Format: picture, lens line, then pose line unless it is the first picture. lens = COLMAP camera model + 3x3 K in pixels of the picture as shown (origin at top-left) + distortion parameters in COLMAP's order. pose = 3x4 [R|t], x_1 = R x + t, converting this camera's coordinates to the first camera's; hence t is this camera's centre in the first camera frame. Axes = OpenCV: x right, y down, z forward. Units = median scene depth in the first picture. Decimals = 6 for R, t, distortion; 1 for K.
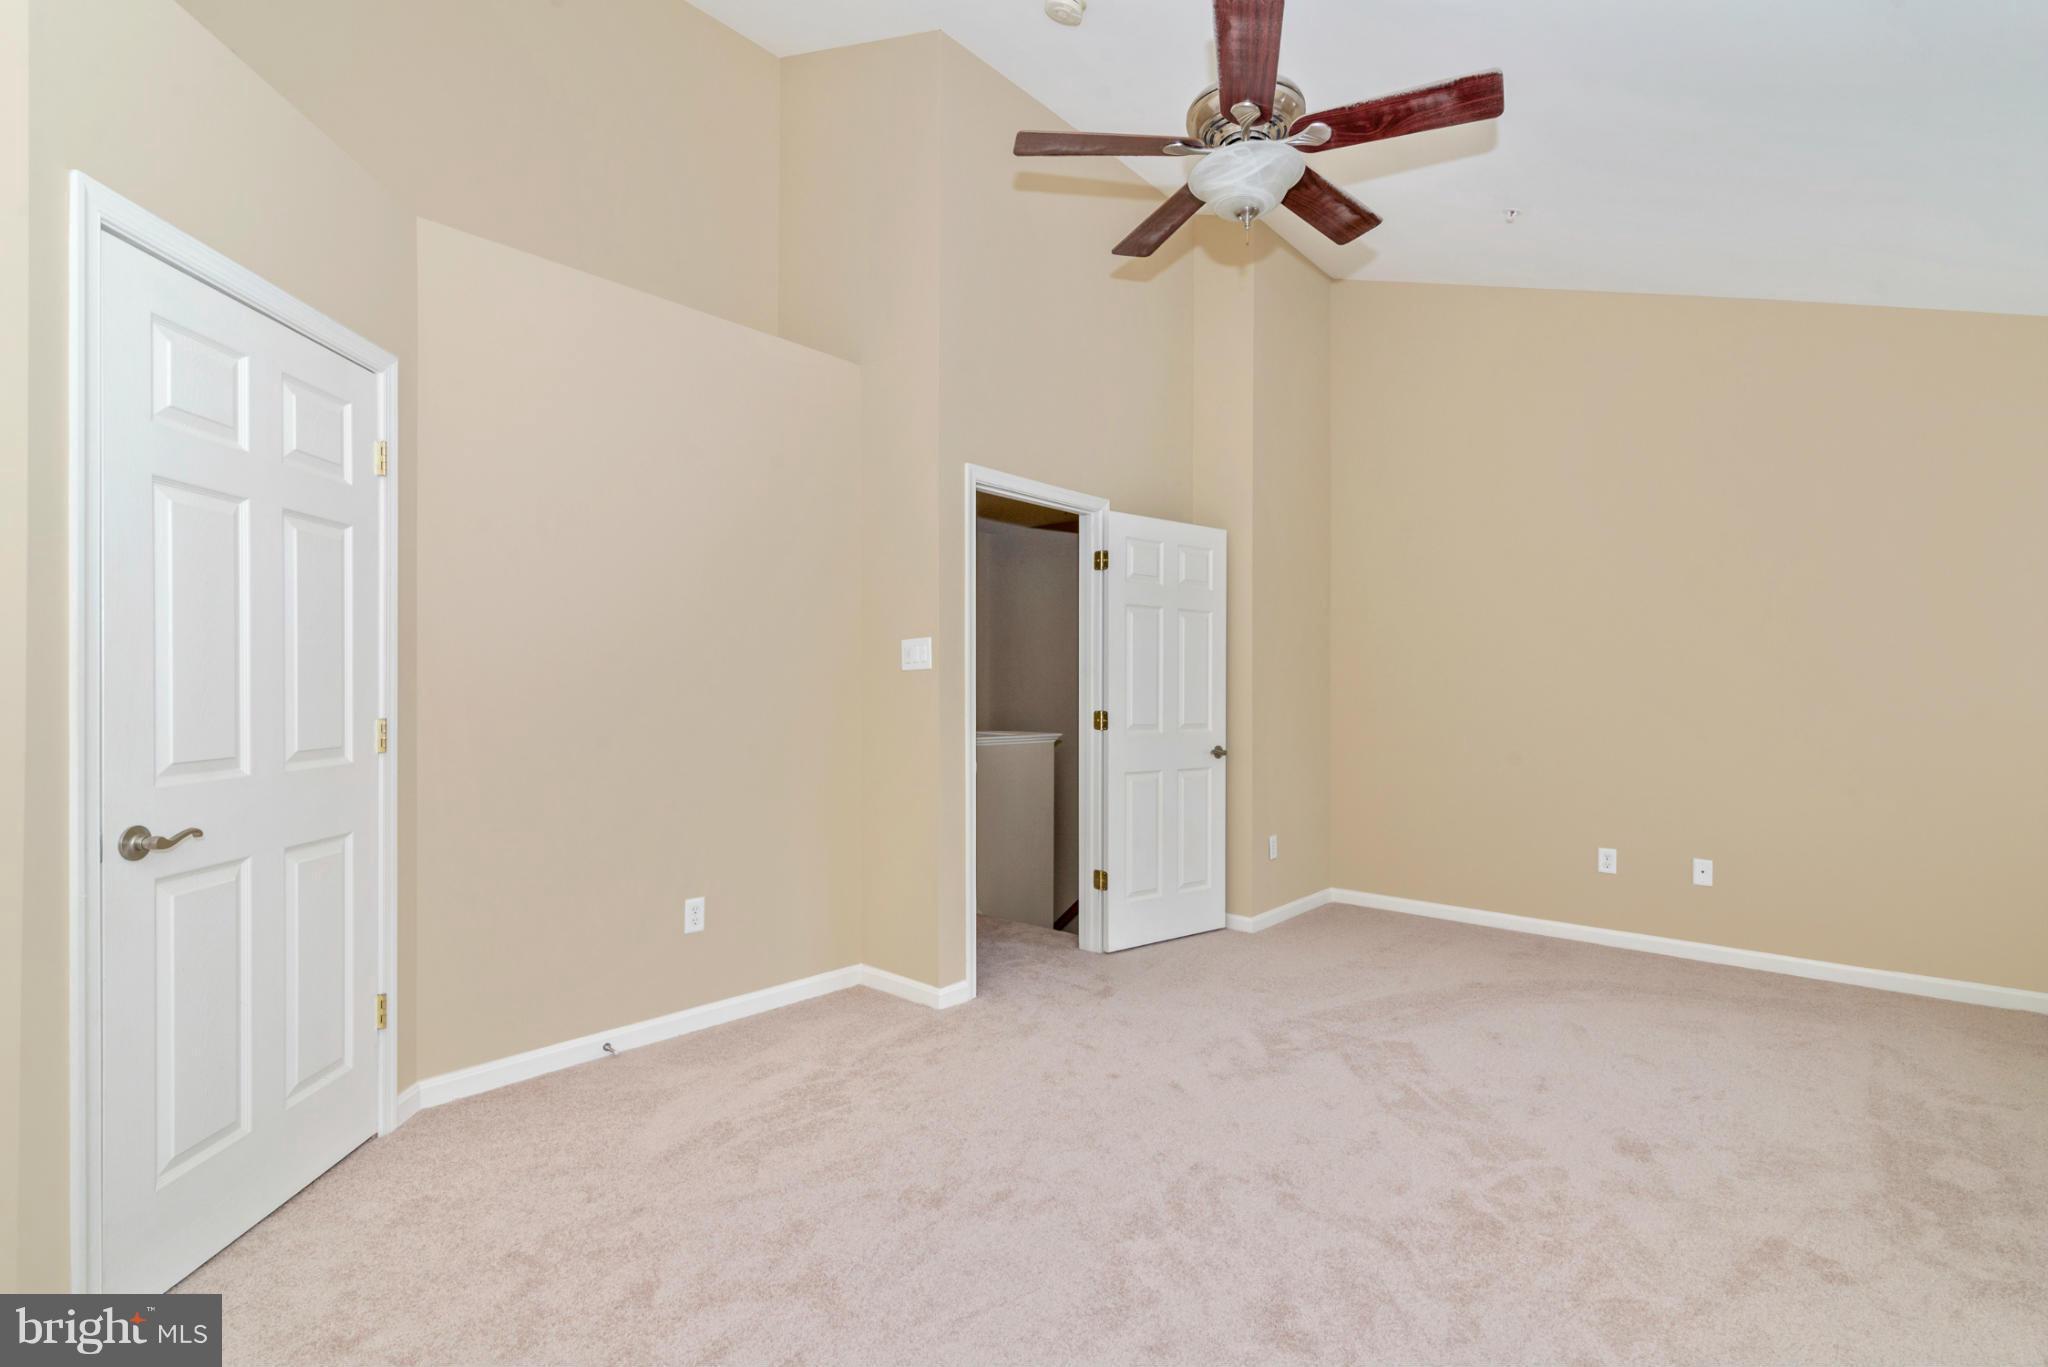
lens RADIAL K [[952.1, 0, 1035.8], [0, 952.1, 694.9], [0, 0, 1]] dist [0.003874, -0.001698]
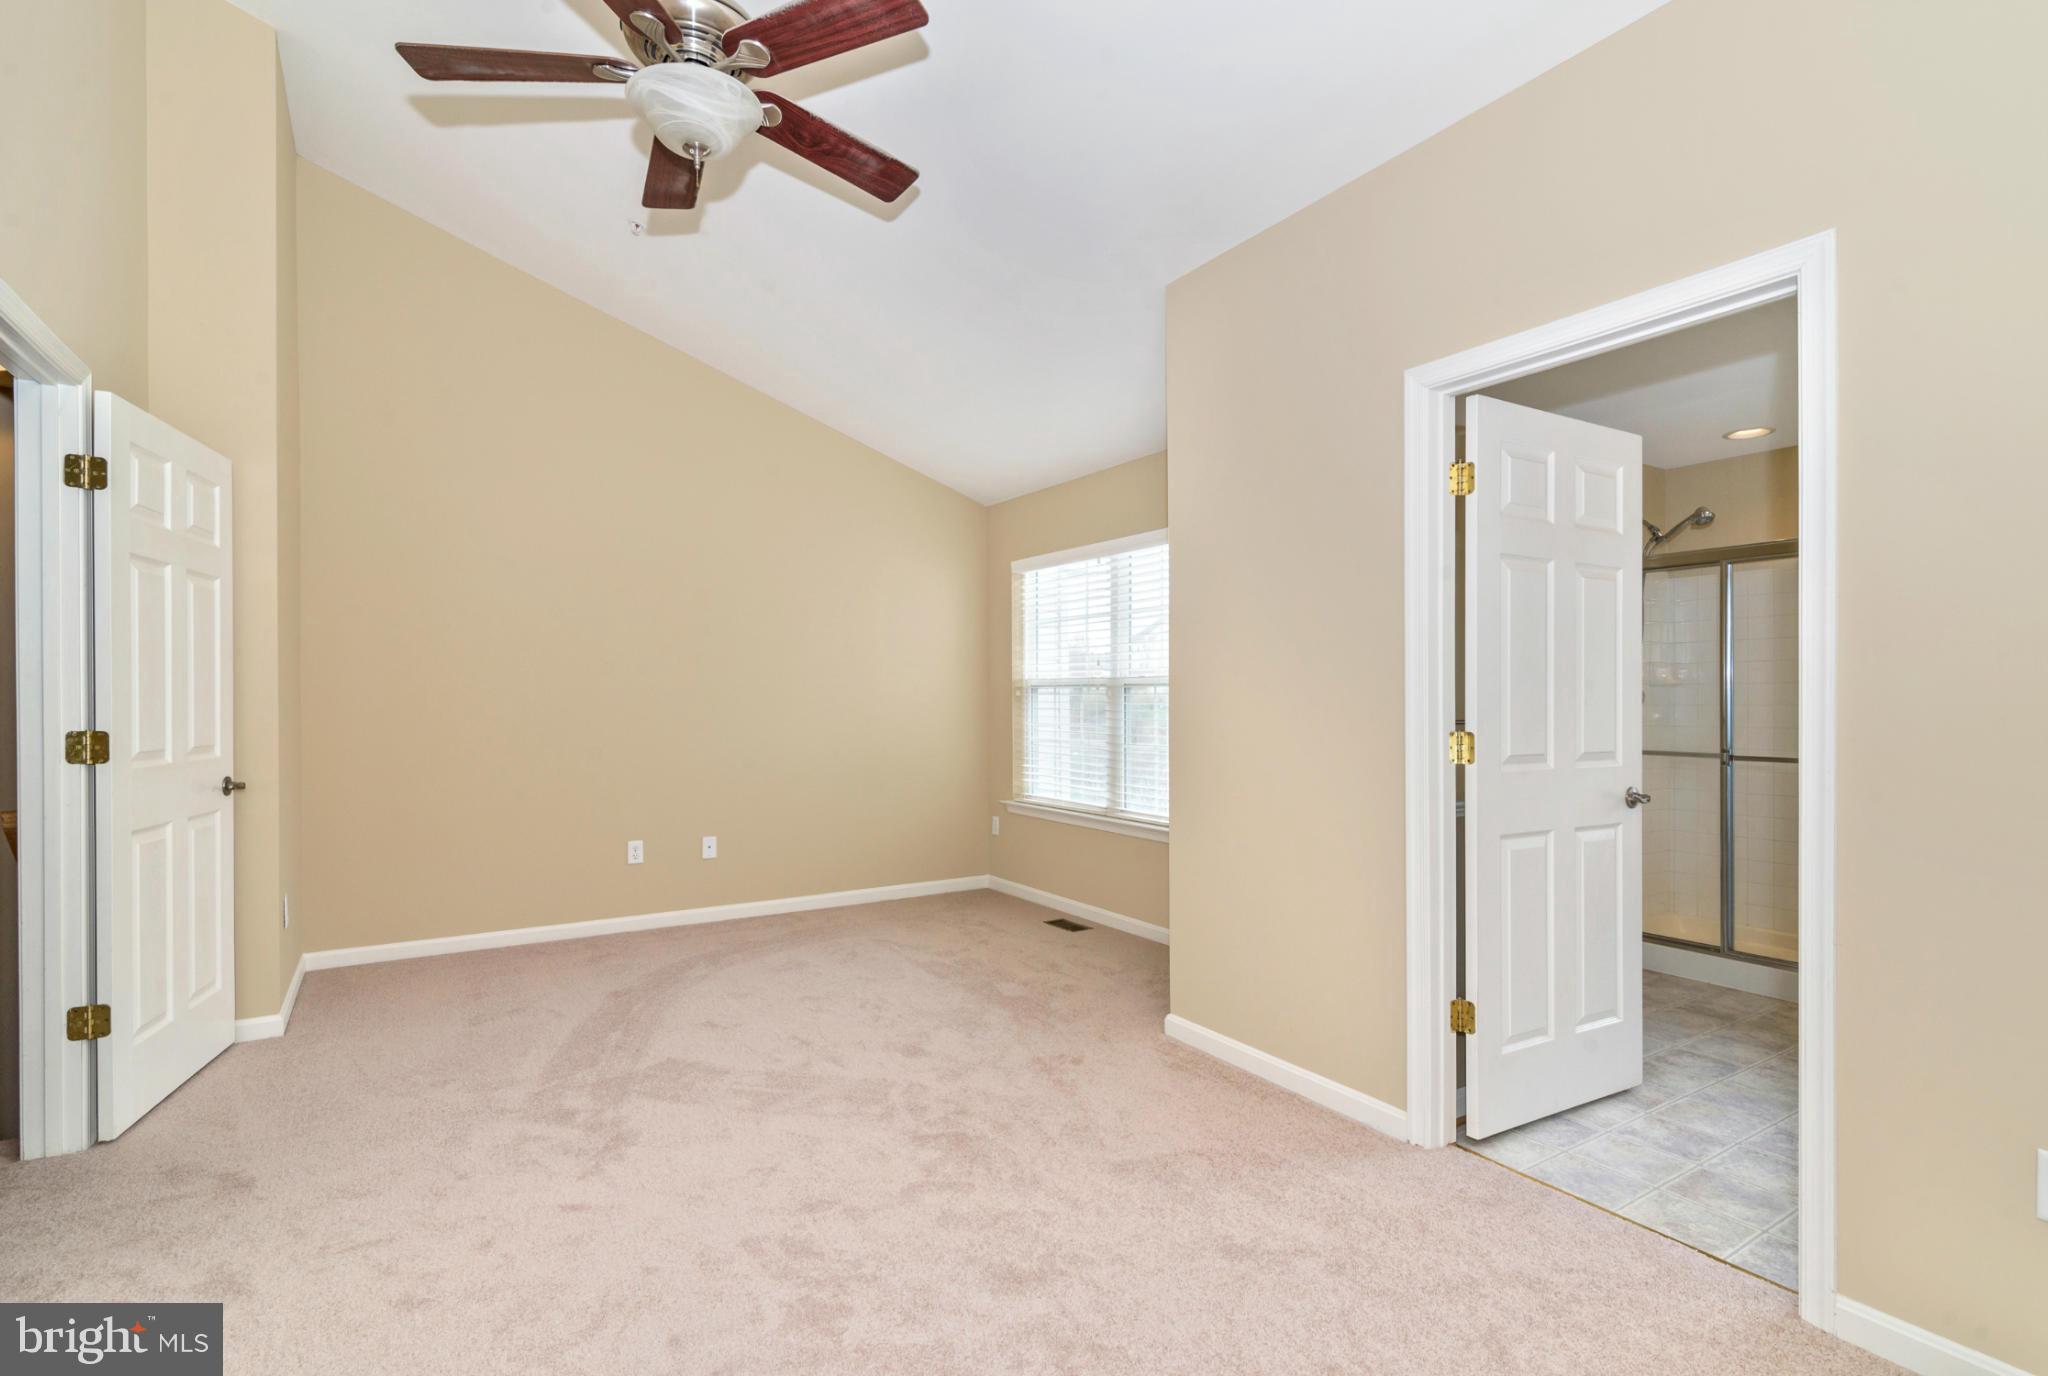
lens RADIAL K [[964.9, 0, 1008.8], [0, 964.9, 696.0], [0, 0, 1]] dist [0.002763, 0.000266]
pose [[0.284269, -0.004013, 0.958736, -0.507551], [0.005965, 0.999979, 0.002417, -0.004515], [-0.958726, 0.005032, 0.284287, 0.439961]]
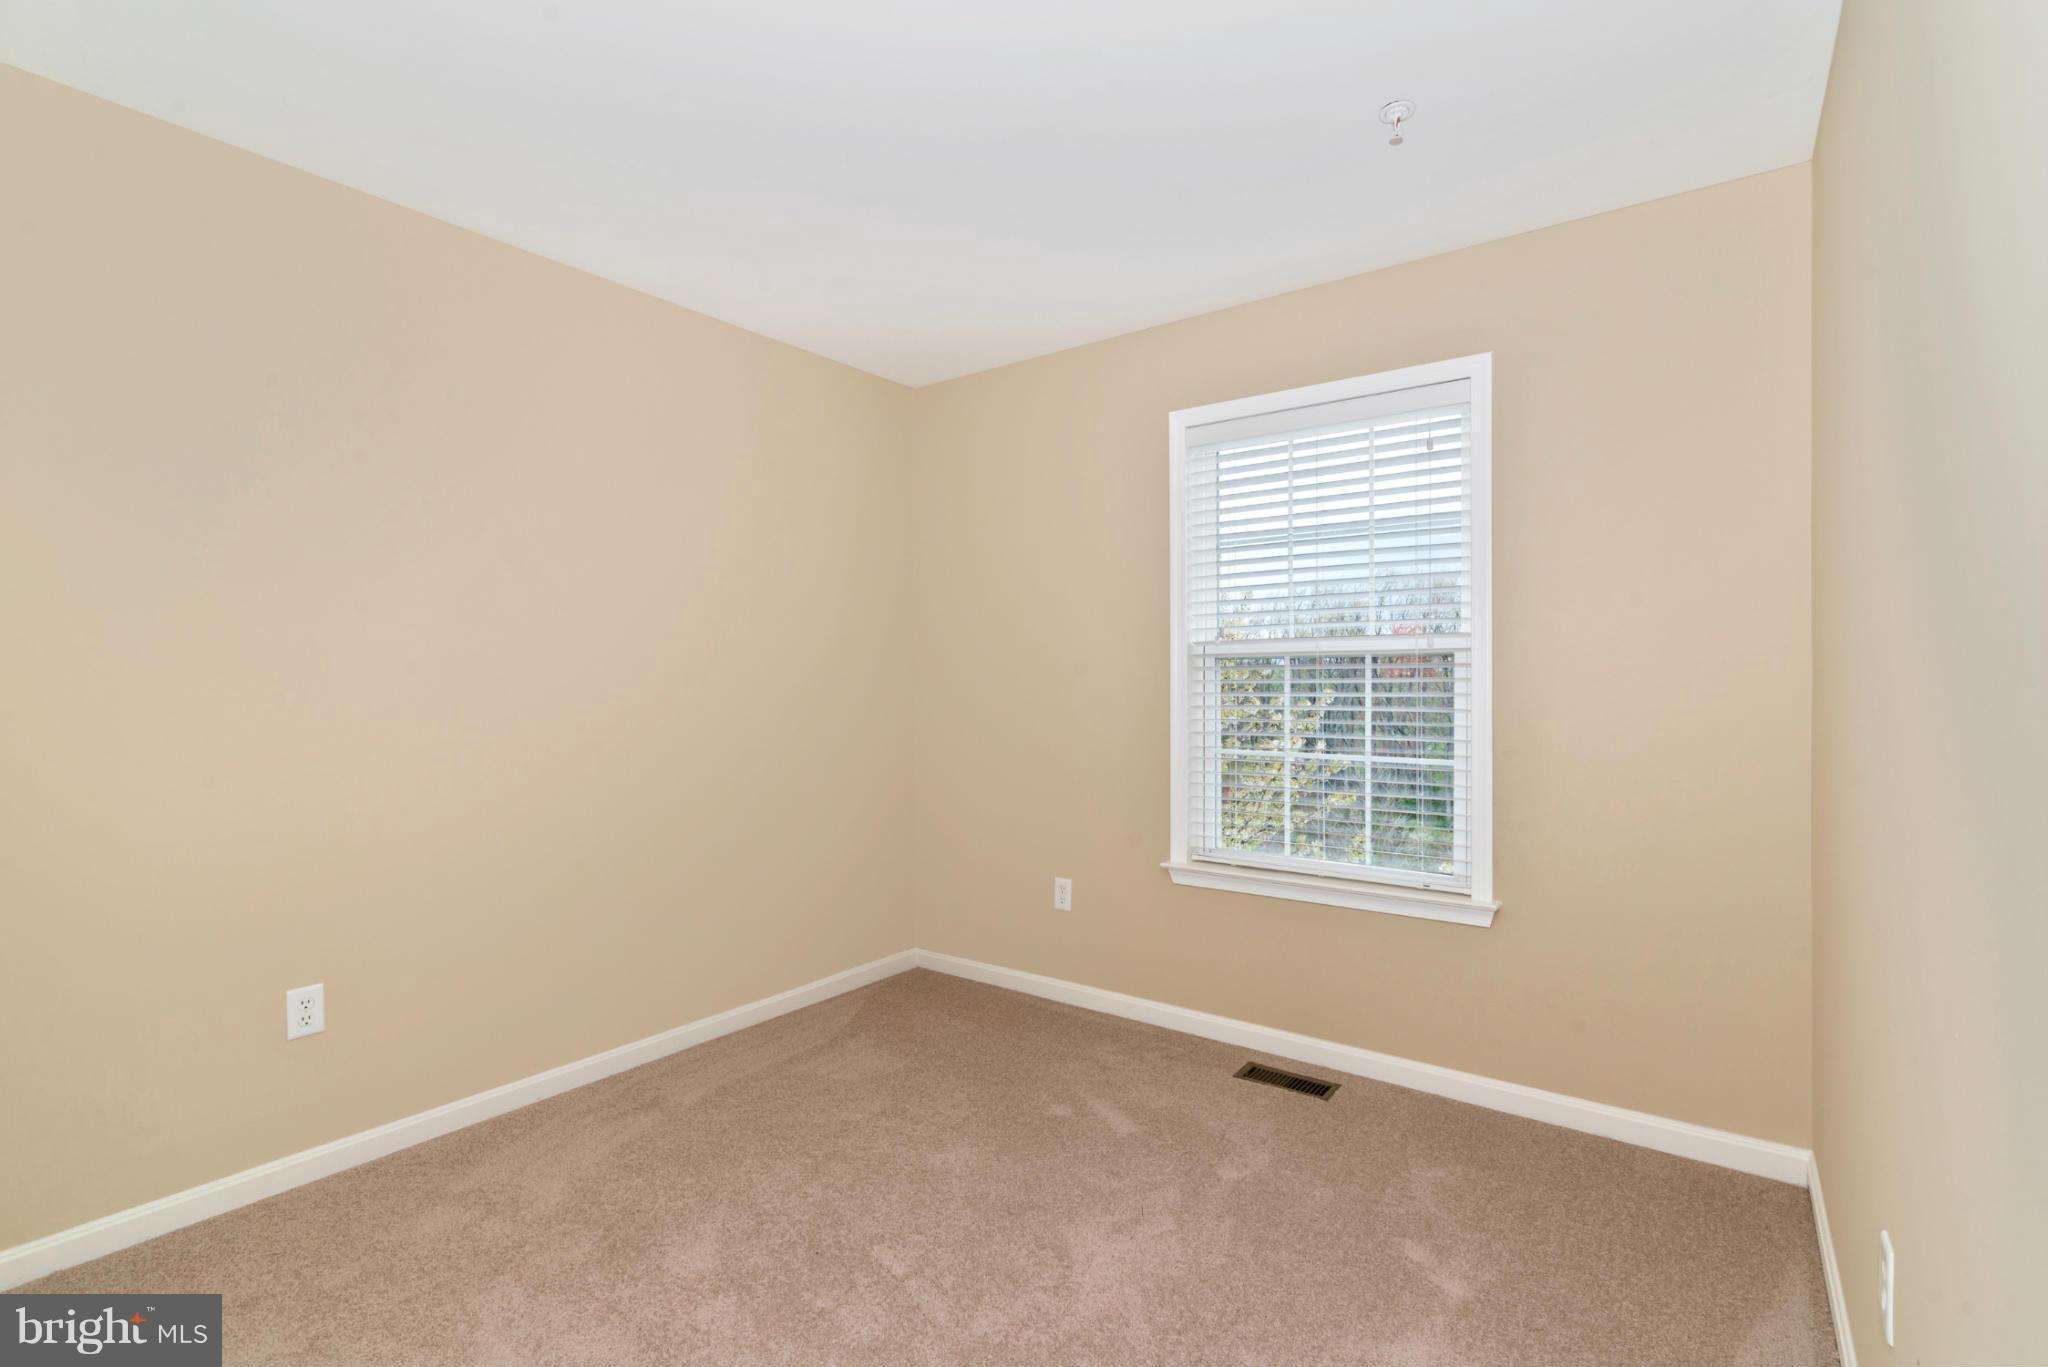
lens RADIAL K [[952.1, 0, 1011.2], [0, 952.1, 685.2], [0, 0, 1]] dist [0.003874, -0.001698]
pose [[-0.081448, -0.005425, 0.996663, 0.123986], [0.005725, 0.999966, 0.005911, 0.007790], [-0.996661, 0.006188, -0.081414, 1.048875]]
